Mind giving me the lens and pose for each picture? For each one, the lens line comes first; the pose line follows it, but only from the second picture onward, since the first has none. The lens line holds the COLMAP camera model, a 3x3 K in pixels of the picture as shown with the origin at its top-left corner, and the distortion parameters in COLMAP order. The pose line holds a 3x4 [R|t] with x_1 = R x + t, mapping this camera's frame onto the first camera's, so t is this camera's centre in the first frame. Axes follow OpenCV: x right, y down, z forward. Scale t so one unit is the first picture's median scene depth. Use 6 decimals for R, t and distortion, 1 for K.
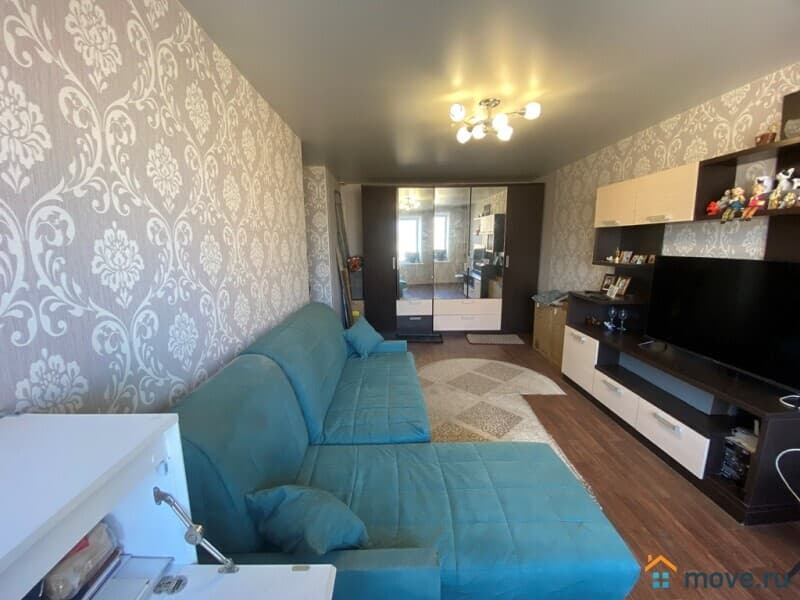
lens RADIAL K [[321.7, 0, 407.1], [0, 321.7, 299.7], [0, 0, 1]] dist [0.008207, -0.014157]
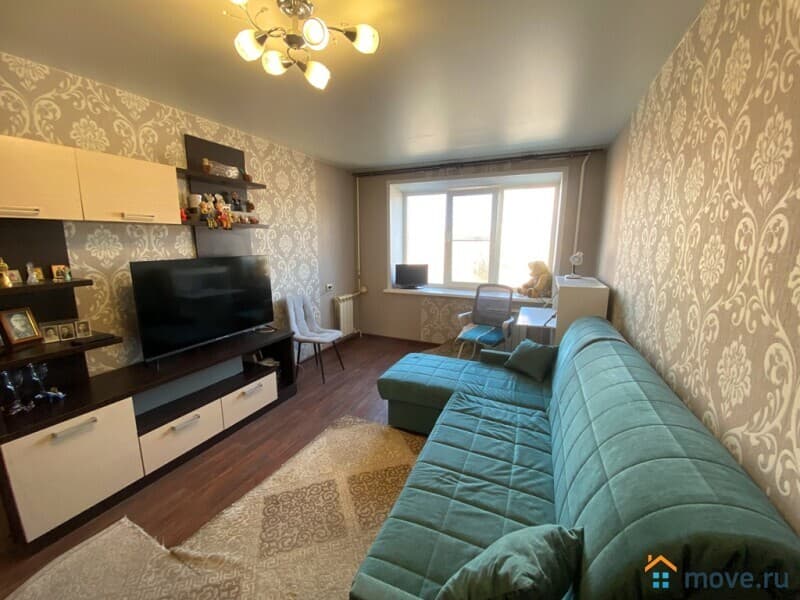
lens RADIAL K [[321.7, 0, 399.8], [0, 321.7, 299.9], [0, 0, 1]] dist [0.008207, -0.014157]
pose [[-0.898244, -0.081255, 0.431922, -0.191835], [0.071970, 0.942300, 0.326942, -0.276341], [-0.433565, 0.324759, -0.840567, 1.481128]]
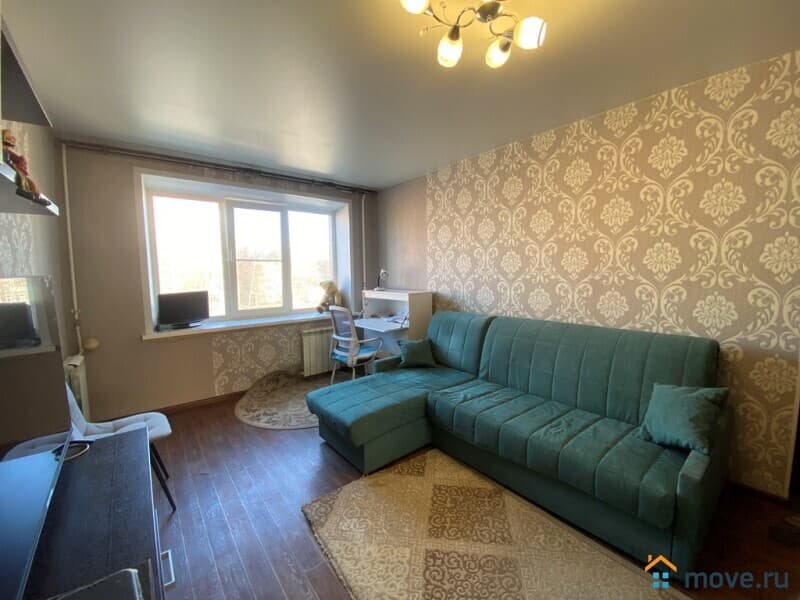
lens RADIAL K [[321.7, 0, 399.6], [0, 321.7, 300.9], [0, 0, 1]] dist [0.008207, -0.014157]
pose [[-0.807456, 0.063262, -0.586526, 0.679886], [-0.088056, 0.970171, 0.225866, -0.193839], [0.583319, 0.234023, -0.777800, 1.351656]]
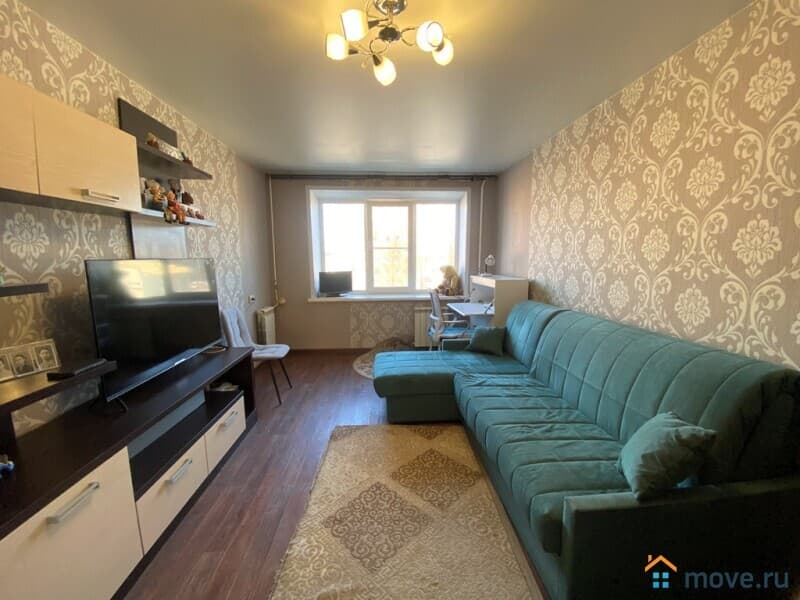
lens RADIAL K [[321.7, 0, 400.4], [0, 321.7, 299.9], [0, 0, 1]] dist [0.008207, -0.014157]
pose [[-0.999937, 0.007495, -0.008305, 0.237703], [0.004674, 0.954394, 0.298515, -0.248805], [0.010164, 0.298457, -0.954369, 1.637774]]
